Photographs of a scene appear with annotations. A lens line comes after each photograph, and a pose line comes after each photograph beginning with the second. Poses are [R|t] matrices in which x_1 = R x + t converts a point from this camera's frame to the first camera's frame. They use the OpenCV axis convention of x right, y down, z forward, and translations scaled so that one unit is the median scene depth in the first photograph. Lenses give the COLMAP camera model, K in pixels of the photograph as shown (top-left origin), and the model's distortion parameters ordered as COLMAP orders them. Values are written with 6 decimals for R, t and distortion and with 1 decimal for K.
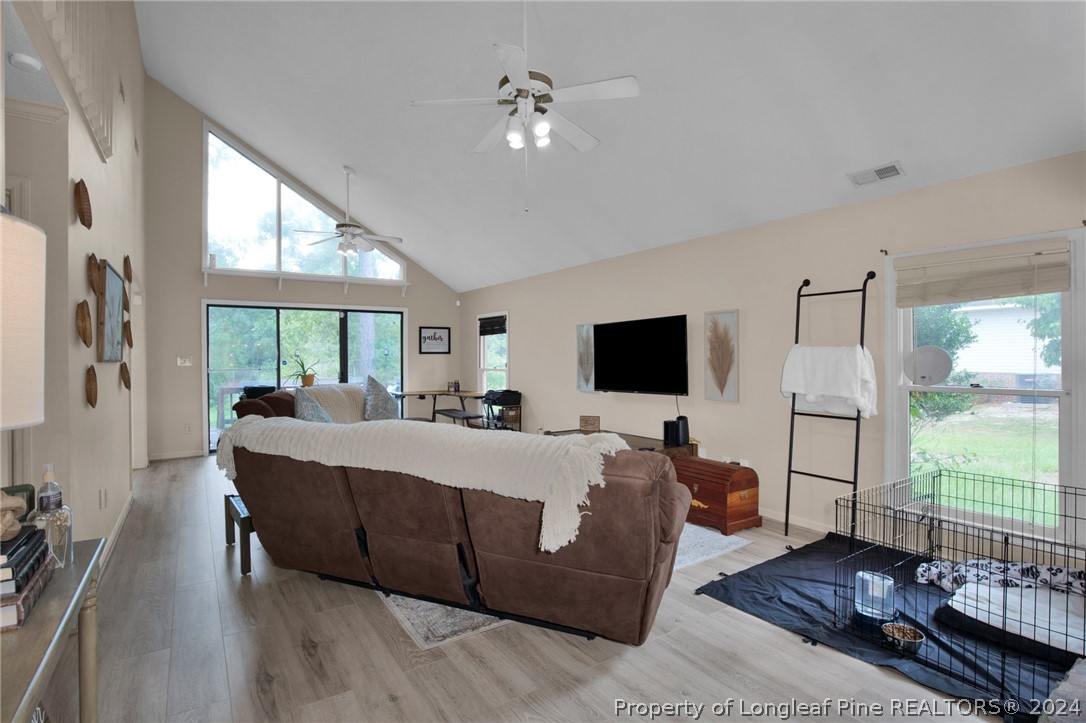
lens RADIAL K [[512.6, 0, 537.3], [0, 512.6, 355.4], [0, 0, 1]] dist [-0.019666, 0.000843]
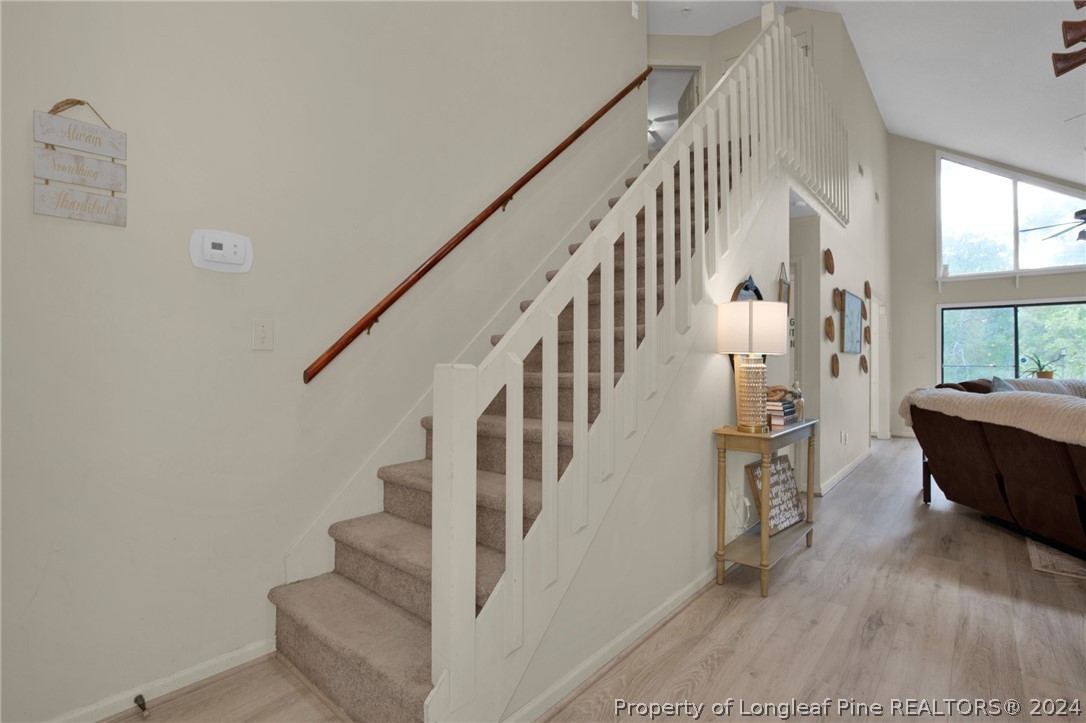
lens RADIAL K [[512.6, 0, 537.3], [0, 512.6, 355.4], [0, 0, 1]] dist [-0.019666, 0.000843]
pose [[0.256418, -0.004388, -0.966556, 0.369052], [-0.007466, 0.999951, -0.006521, 0.032464], [0.966537, 0.008889, 0.256373, -0.292230]]
